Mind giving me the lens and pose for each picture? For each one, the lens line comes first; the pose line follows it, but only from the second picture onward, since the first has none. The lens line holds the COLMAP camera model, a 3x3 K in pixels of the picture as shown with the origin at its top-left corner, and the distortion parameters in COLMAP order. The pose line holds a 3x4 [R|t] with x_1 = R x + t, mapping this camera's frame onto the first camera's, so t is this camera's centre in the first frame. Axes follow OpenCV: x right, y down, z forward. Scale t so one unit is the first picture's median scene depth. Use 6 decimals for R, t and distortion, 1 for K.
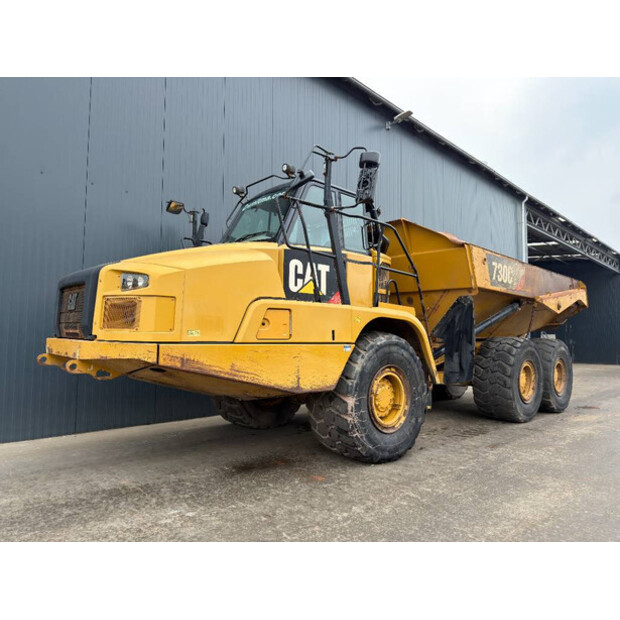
lens RADIAL K [[434.1, 0, 311.6], [0, 434.1, 316.2], [0, 0, 1]] dist [0.023979, 0.001218]
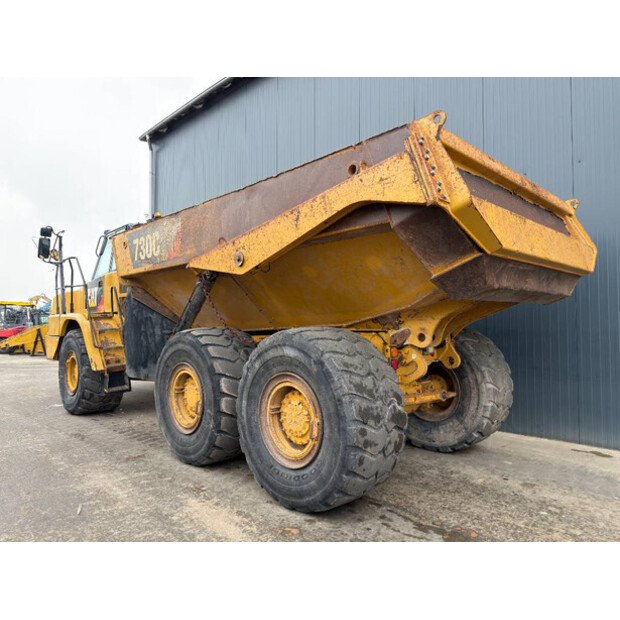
lens RADIAL K [[442.5, 0, 310.0], [0, 442.5, 310.0], [0, 0, 1]] dist [0.035291, -0.006173]
pose [[0.041776, -0.044156, -0.998151, 1.792038], [0.069551, 0.996728, -0.041182, 0.096851], [0.996703, -0.067702, 0.044710, 1.803818]]
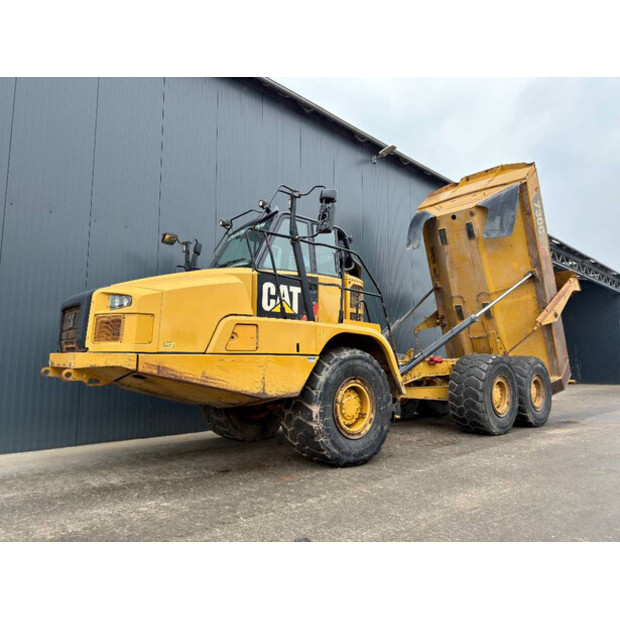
lens RADIAL K [[442.5, 0, 310.0], [0, 442.5, 310.0], [0, 0, 1]] dist [0.035291, -0.006173]
pose [[0.998989, -0.013621, -0.042832, 0.118502], [0.010351, 0.997080, -0.075660, 0.028877], [0.043737, 0.075140, 0.996213, -0.139090]]
